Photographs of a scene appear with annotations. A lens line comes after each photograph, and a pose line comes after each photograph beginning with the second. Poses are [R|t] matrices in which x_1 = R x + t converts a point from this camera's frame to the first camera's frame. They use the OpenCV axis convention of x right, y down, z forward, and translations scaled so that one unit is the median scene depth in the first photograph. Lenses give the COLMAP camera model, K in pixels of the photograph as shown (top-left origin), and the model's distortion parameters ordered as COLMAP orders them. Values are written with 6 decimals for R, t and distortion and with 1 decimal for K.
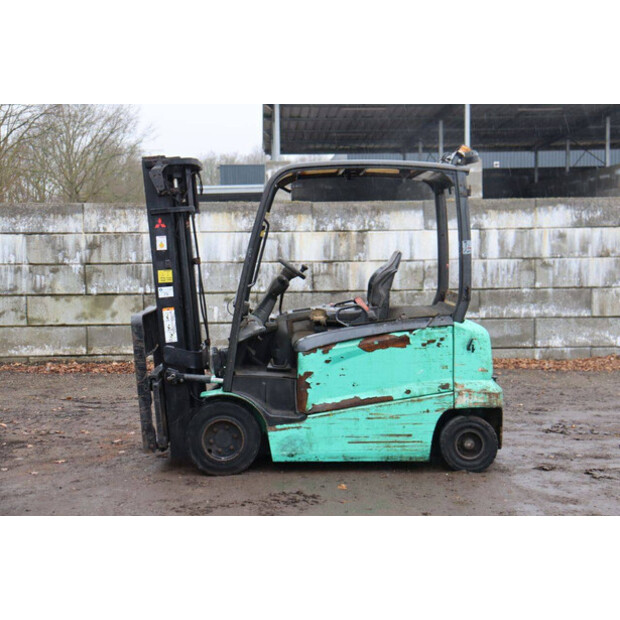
lens RADIAL K [[1016.1, 0, 297.2], [0, 1016.1, 309.0], [0, 0, 1]] dist [0.169062, 0.041145]
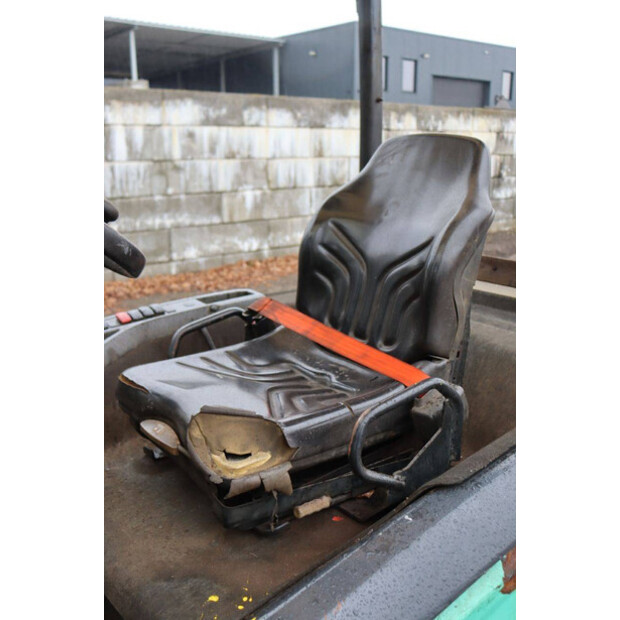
lens RADIAL K [[650.7, 0, 310.0], [0, 650.7, 310.0], [0, 0, 1]] dist [-0.062099, 0.004055]
pose [[0.781968, -0.143931, 0.606473, -0.045736], [0.033659, 0.981306, 0.189489, -0.045947], [-0.622409, -0.127762, 0.772194, 0.898238]]
